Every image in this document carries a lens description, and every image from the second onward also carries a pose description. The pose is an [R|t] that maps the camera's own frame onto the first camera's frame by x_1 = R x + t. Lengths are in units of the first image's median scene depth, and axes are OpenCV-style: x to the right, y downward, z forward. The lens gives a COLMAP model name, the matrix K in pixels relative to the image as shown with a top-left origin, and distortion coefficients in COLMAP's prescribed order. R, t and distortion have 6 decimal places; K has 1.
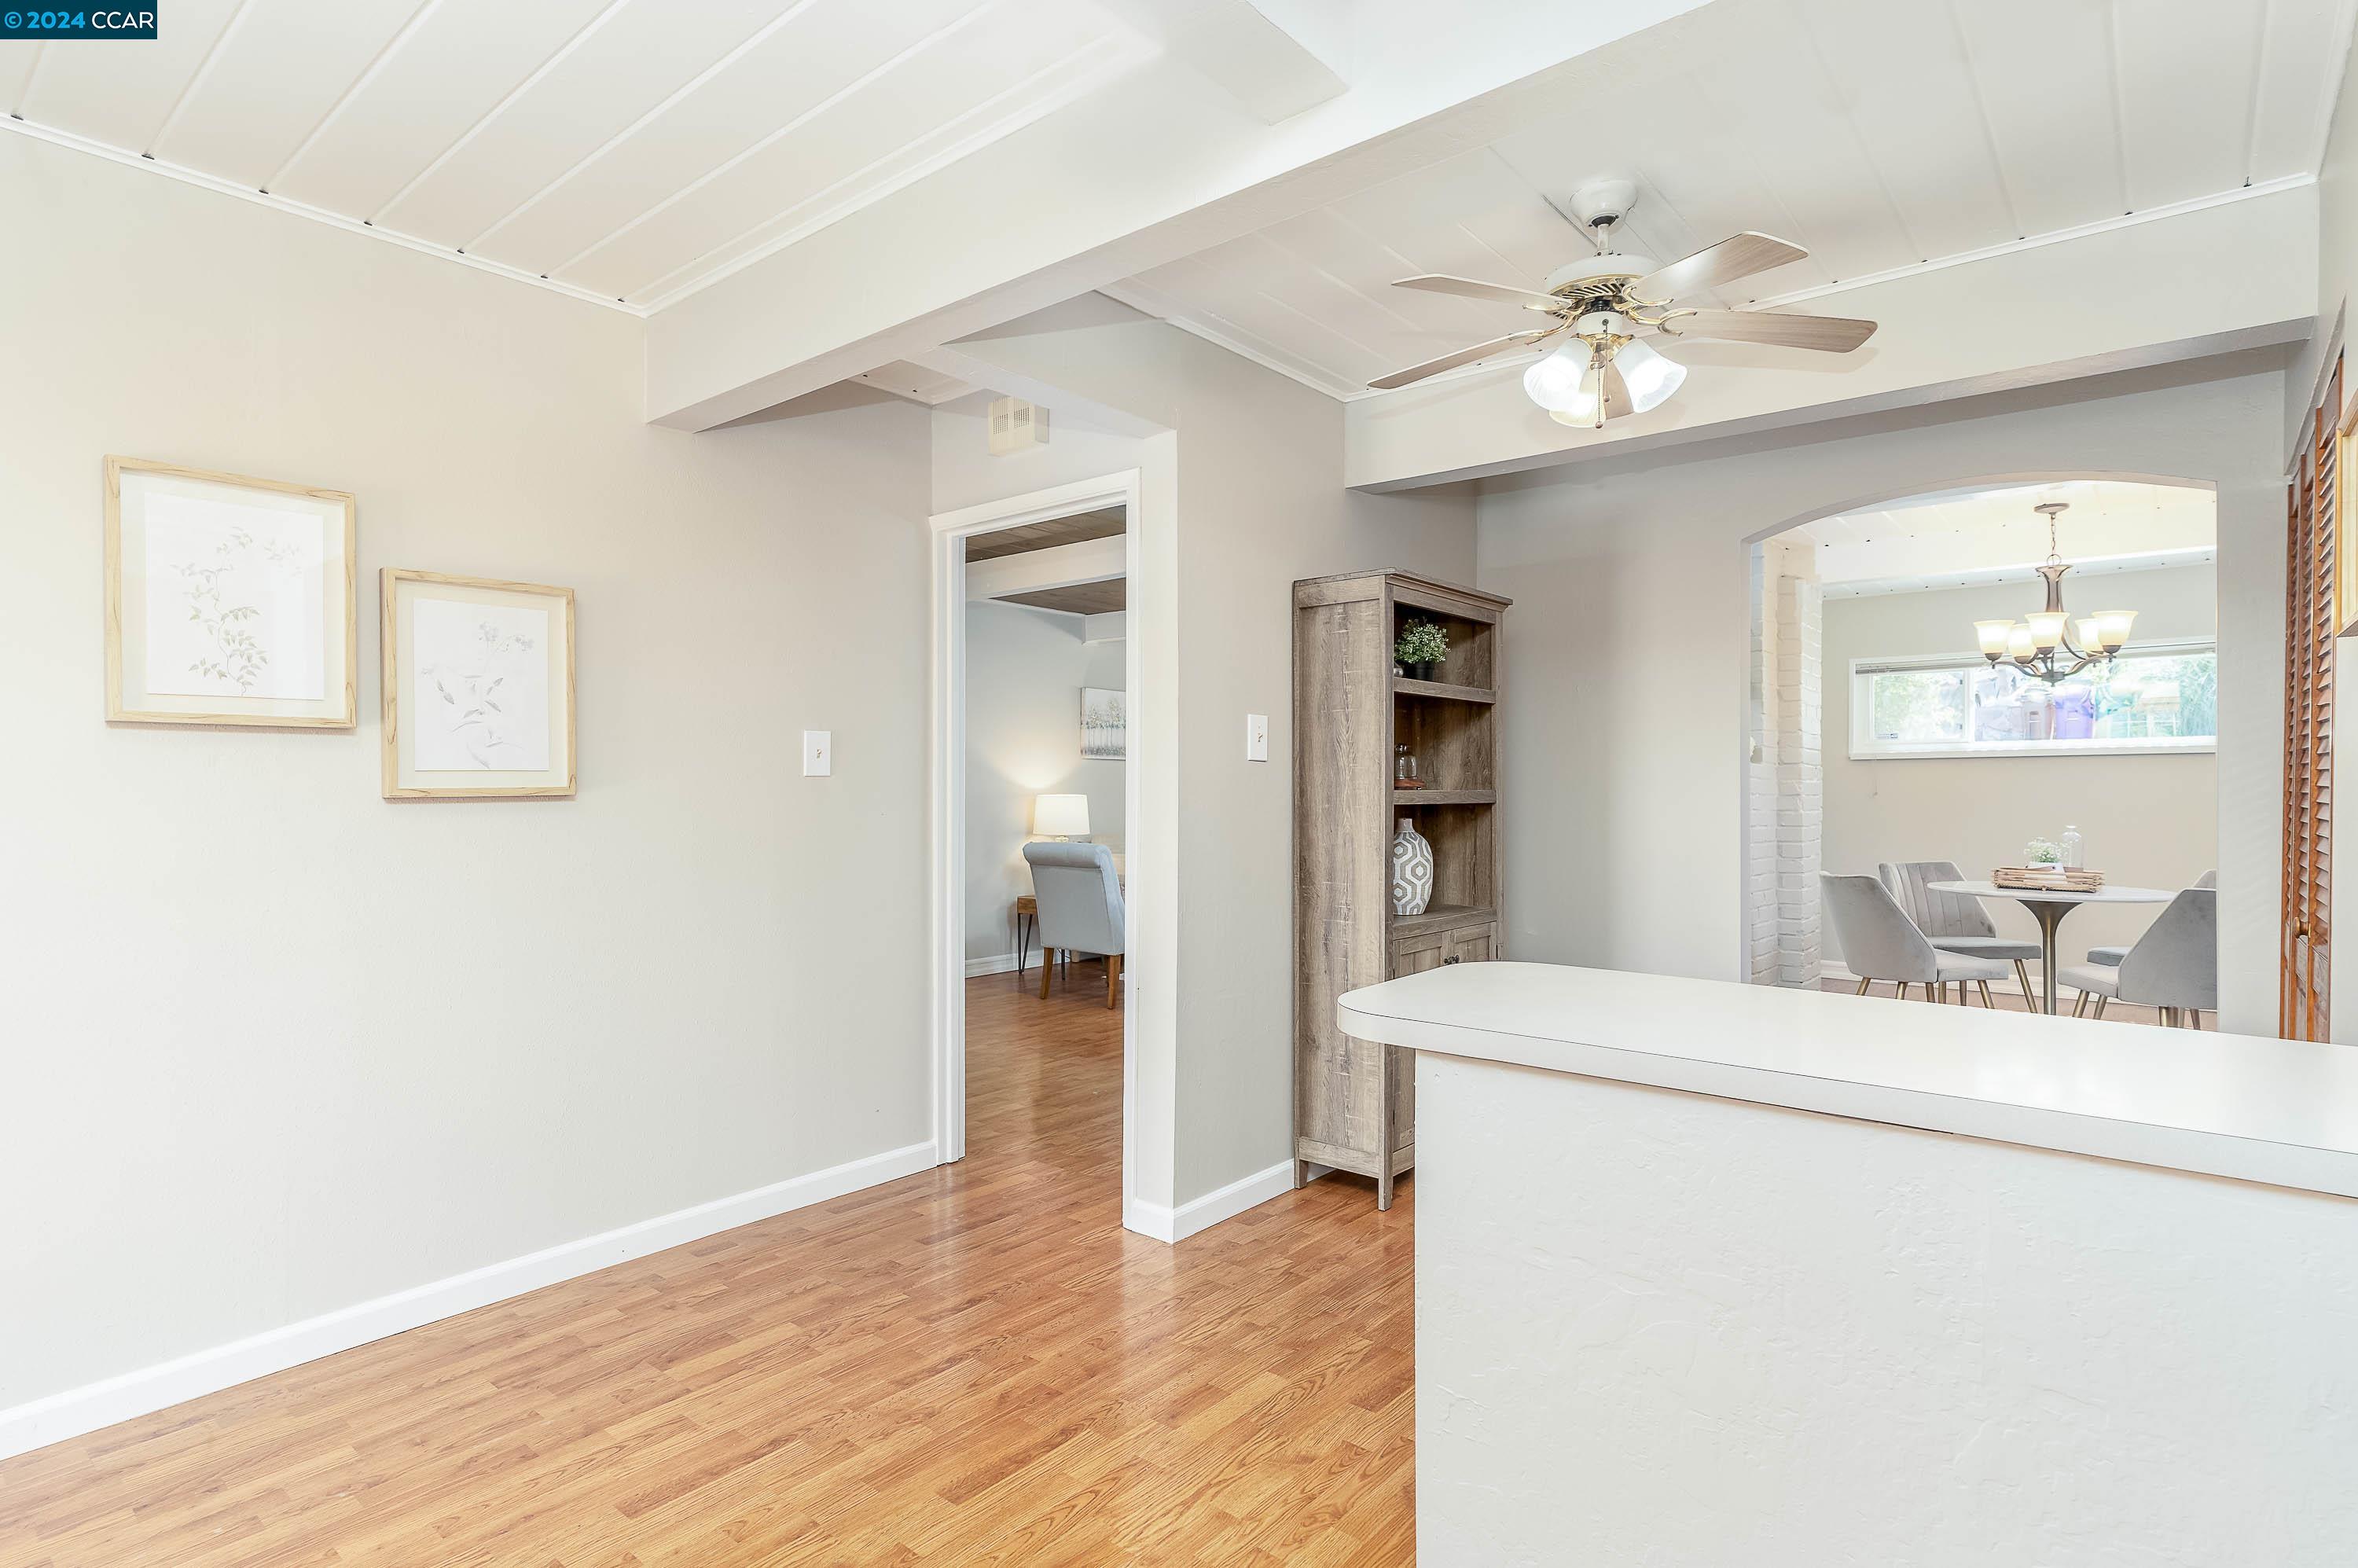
lens RADIAL K [[1186.7, 0, 1201.9], [0, 1186.7, 775.8], [0, 0, 1]] dist [-0.000336, 0.000117]
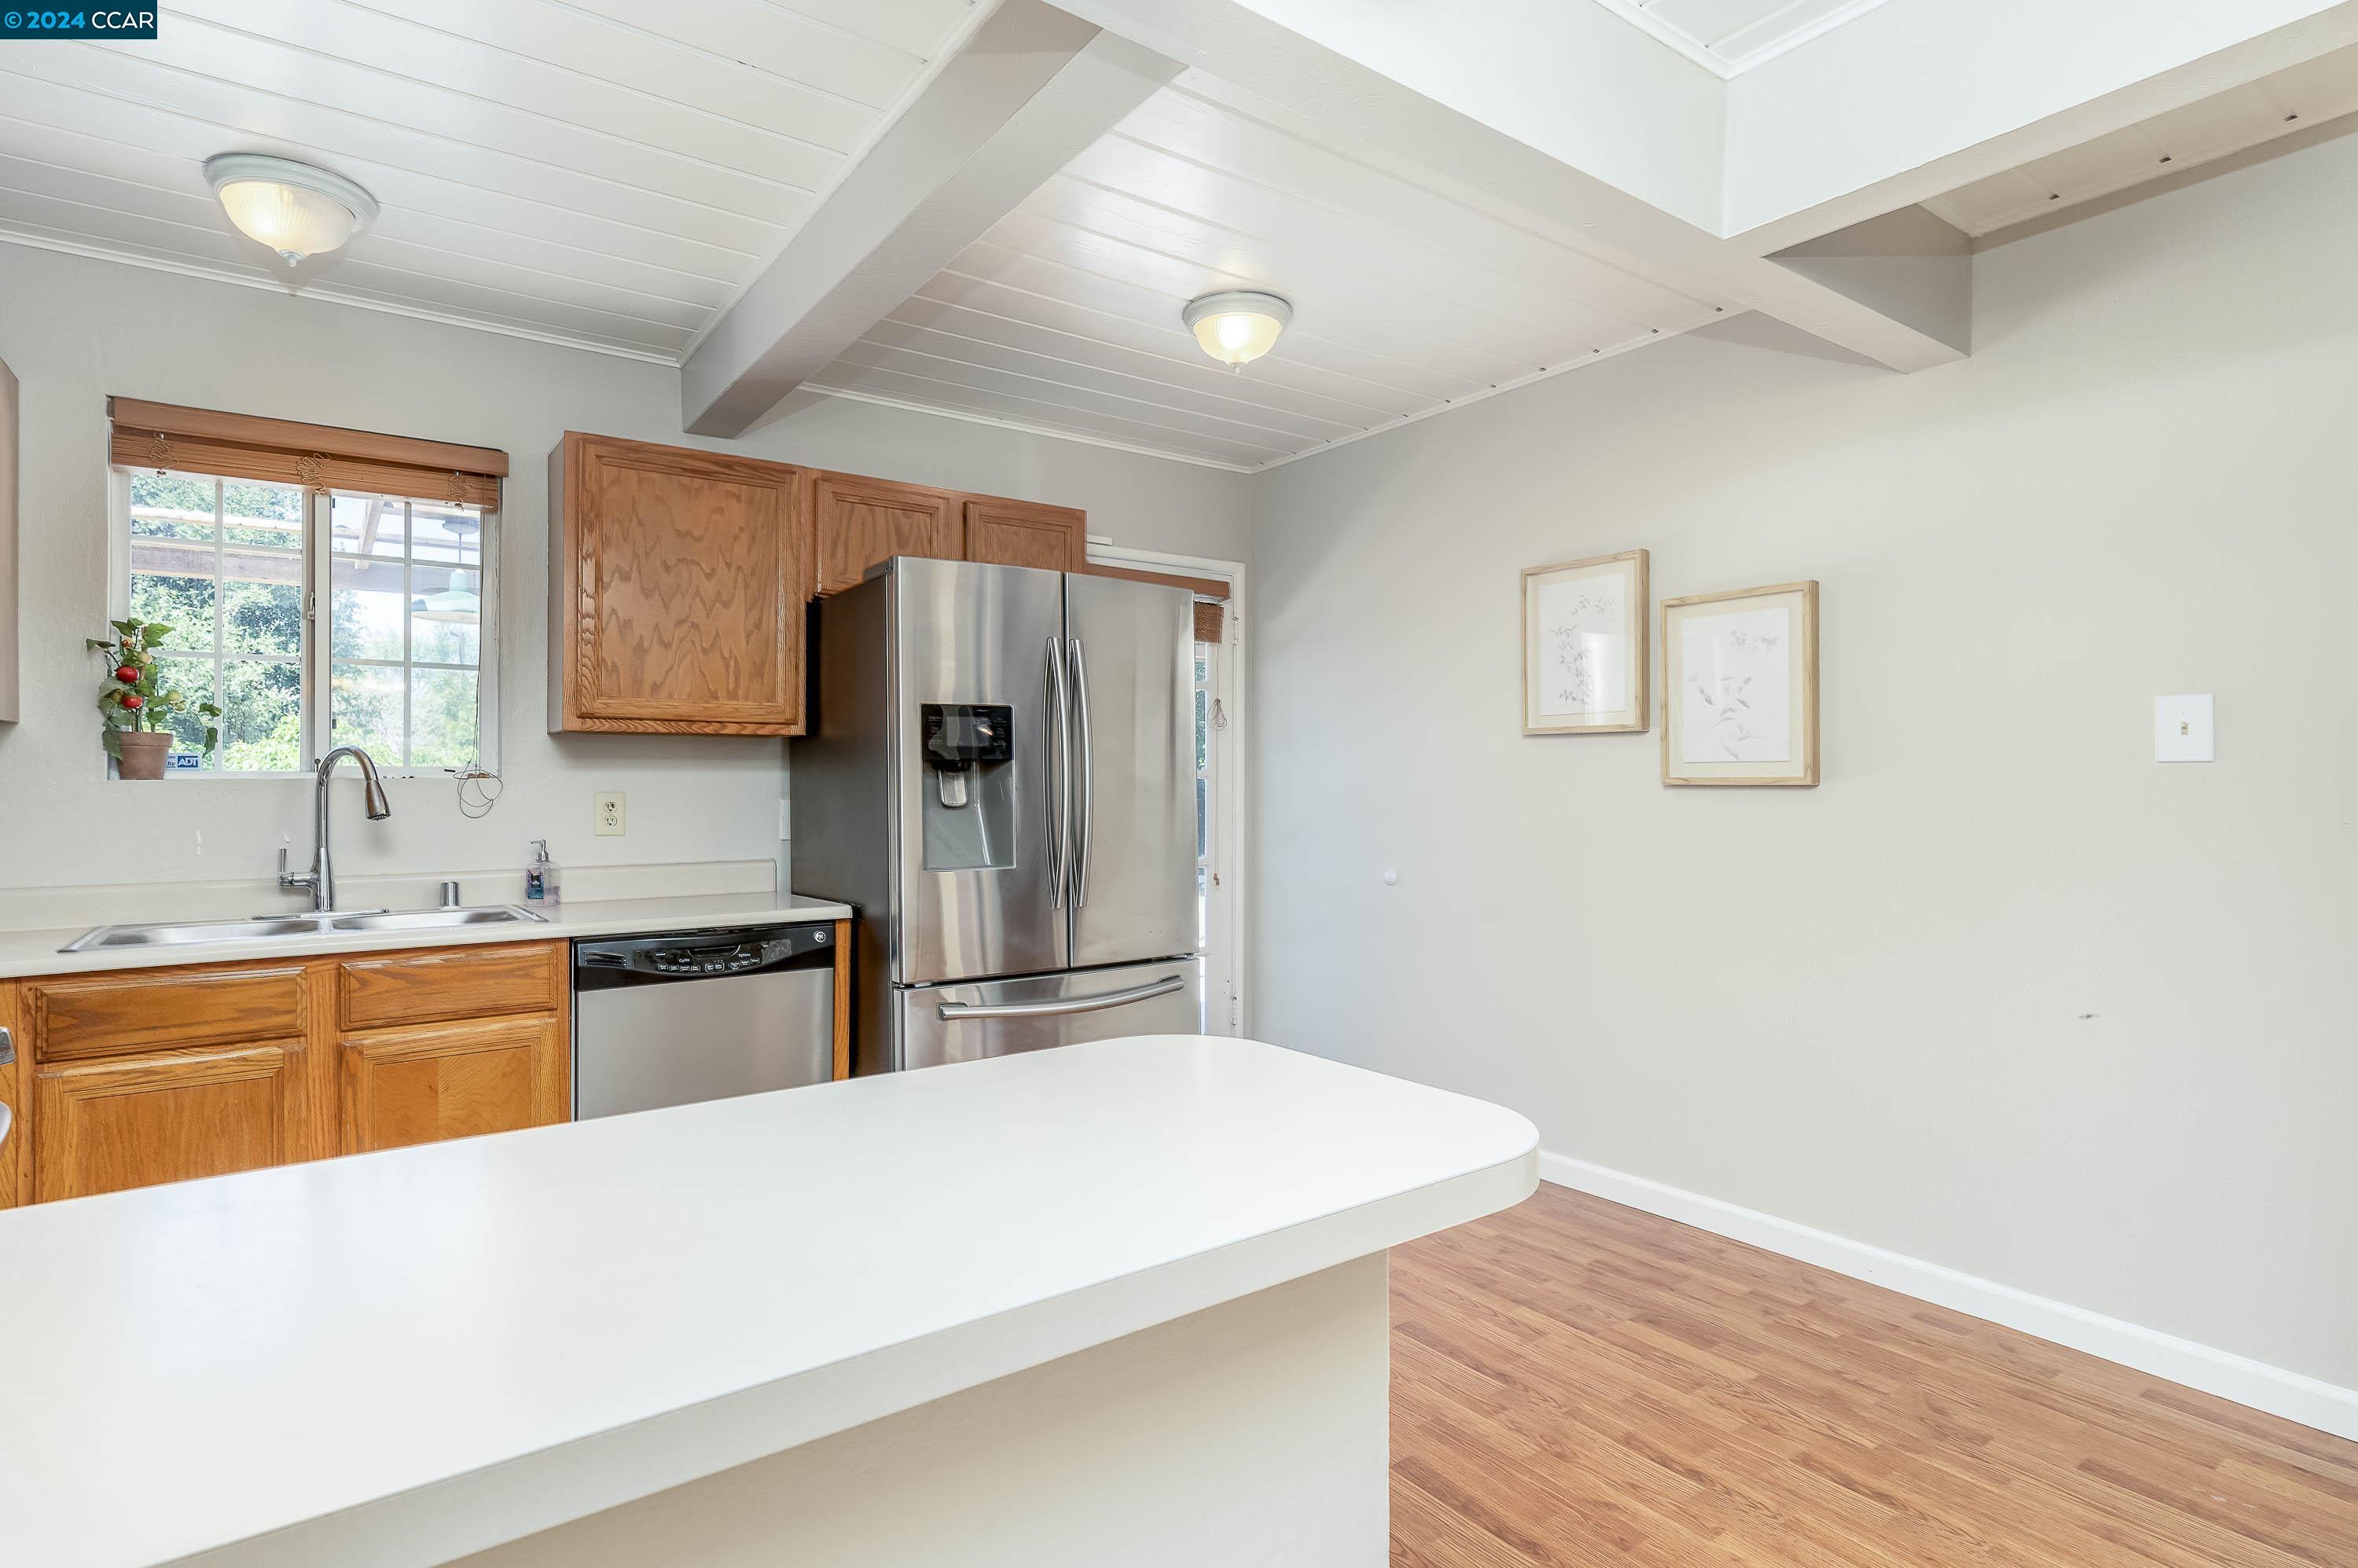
lens RADIAL K [[1186.7, 0, 1201.9], [0, 1186.7, 775.8], [0, 0, 1]] dist [-0.000336, 0.000117]
pose [[-0.240240, -0.000222, -0.970714, 0.630050], [0.008619, 0.999960, -0.002362, 0.007299], [0.970675, -0.008934, -0.240228, 0.818618]]
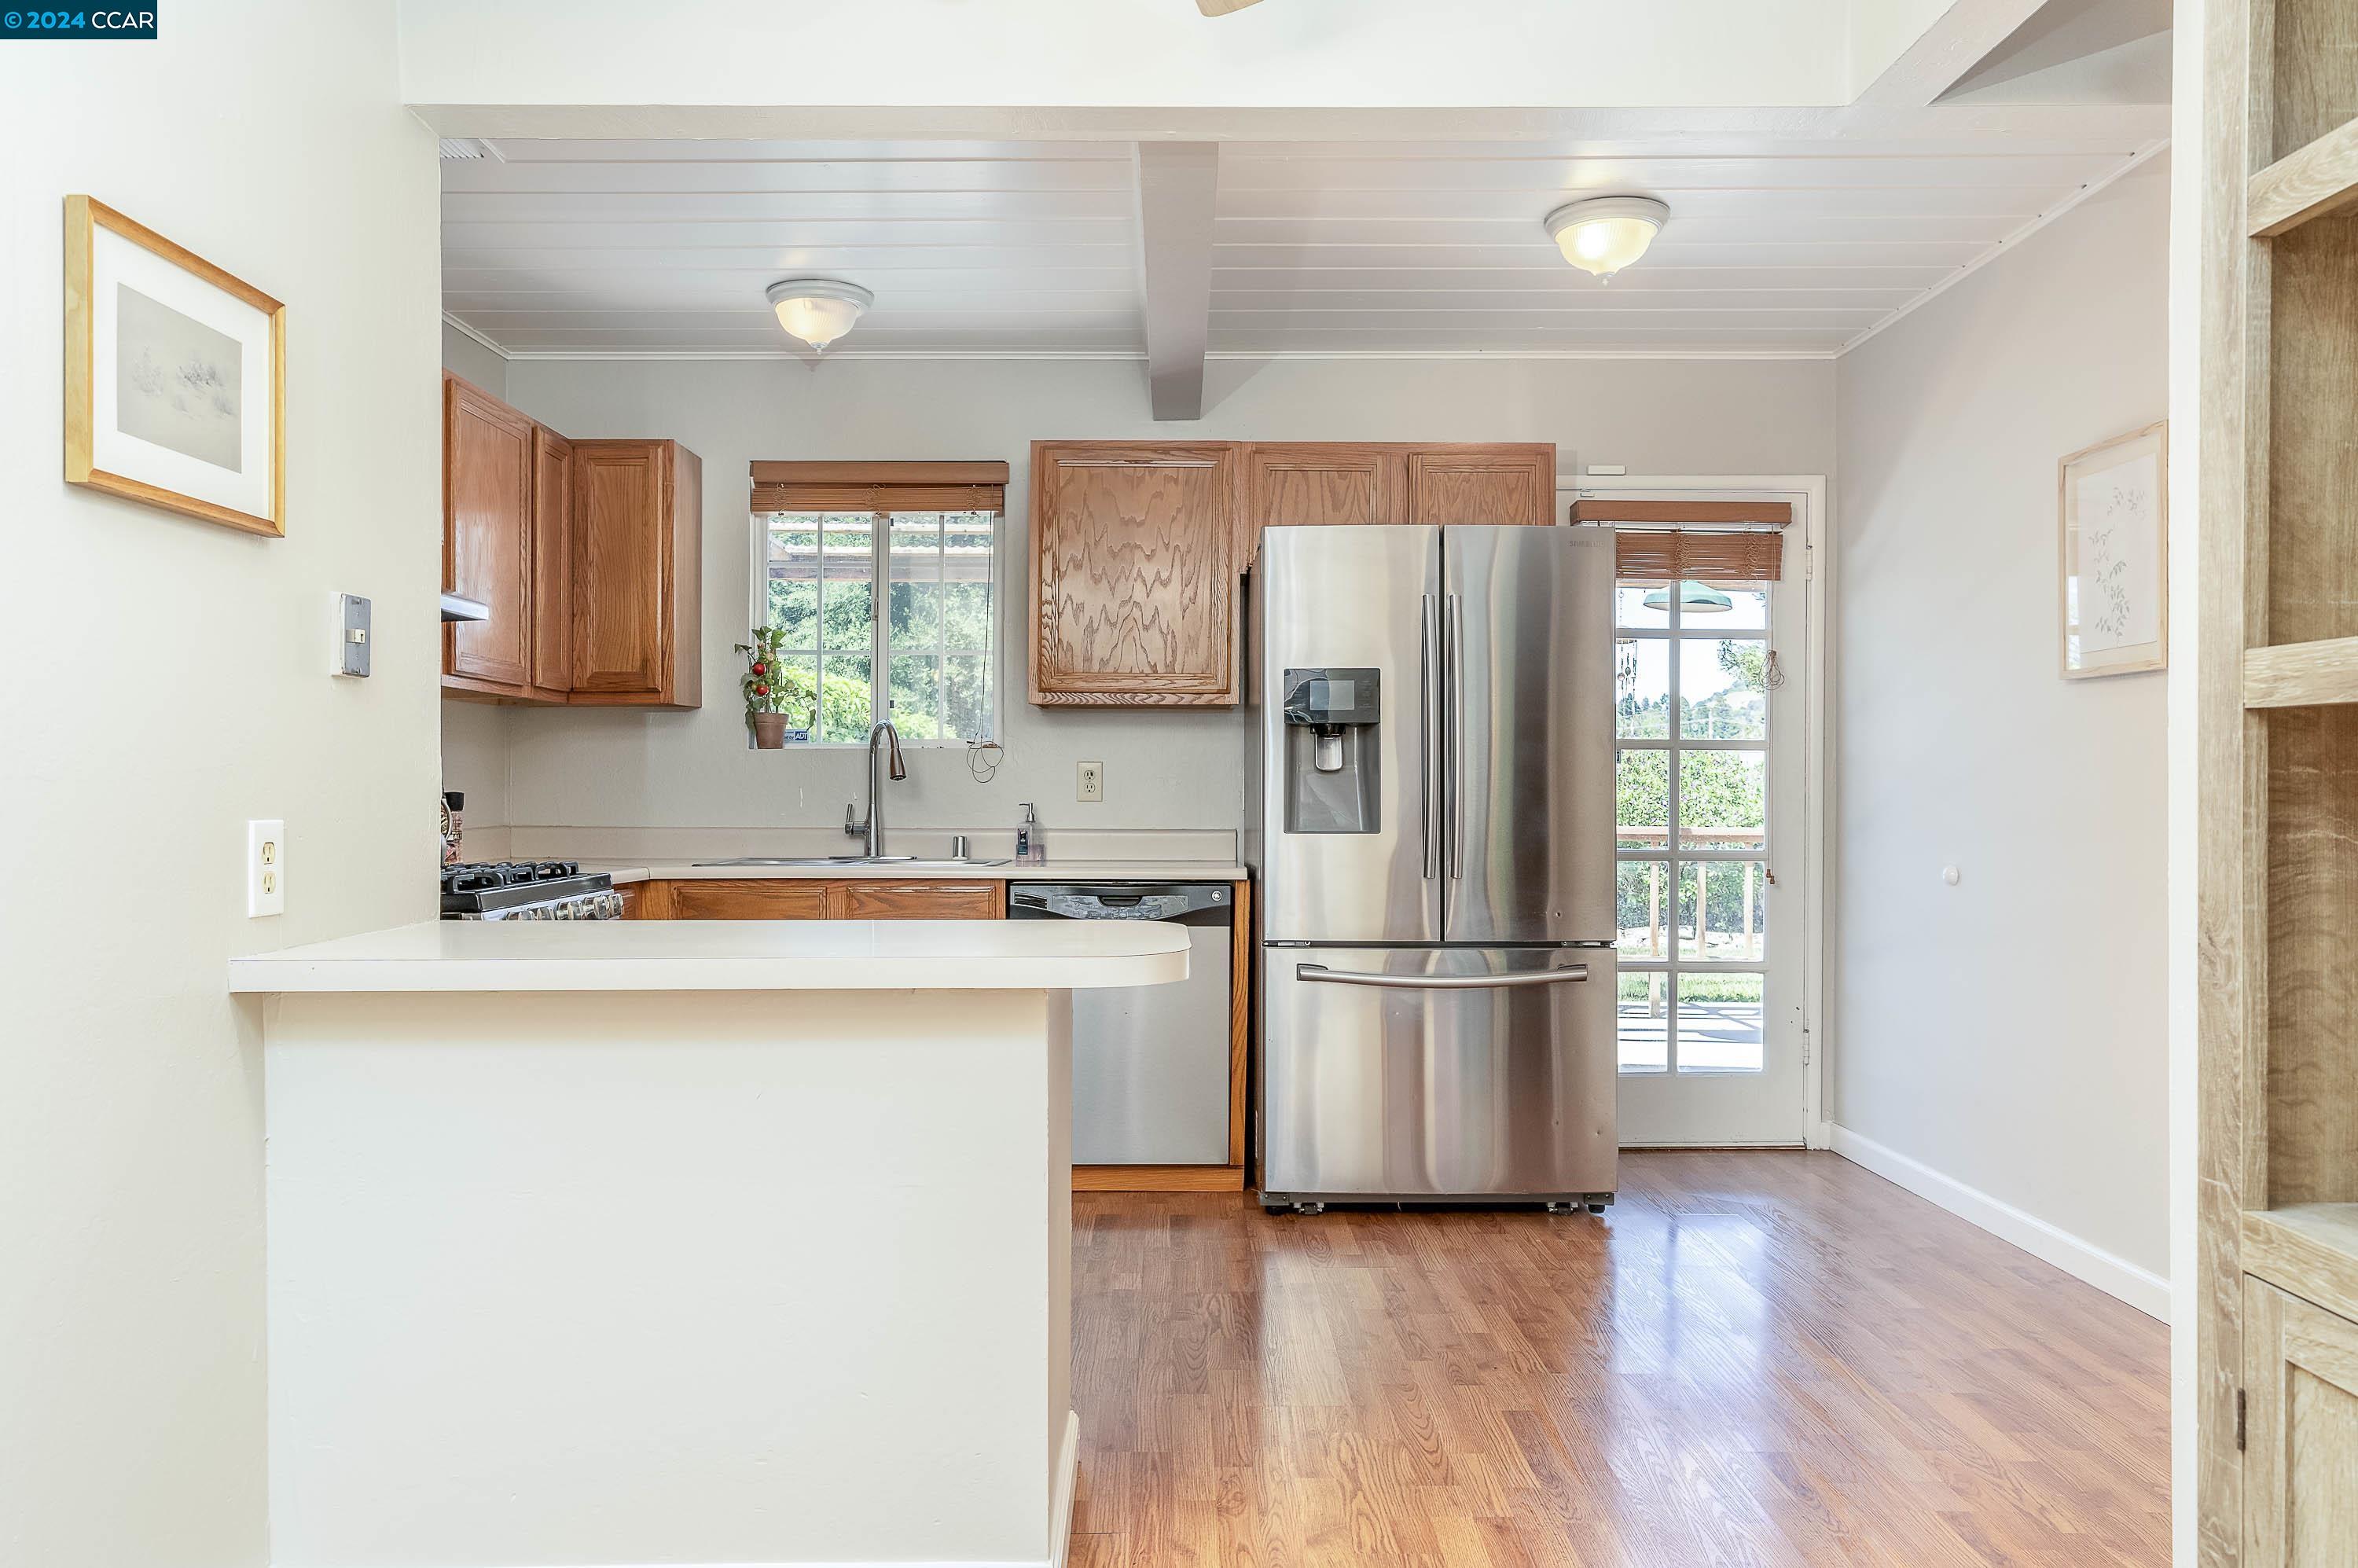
lens RADIAL K [[1630.5, 0, 1179.0], [0, 1630.5, 784.0], [0, 0, 1]] dist [0.004884, -0.000128]
pose [[-0.765616, -0.000405, -0.643298, 0.696301], [0.003398, 0.999983, -0.004673, 0.052554], [0.643289, -0.005764, -0.765602, 1.433767]]
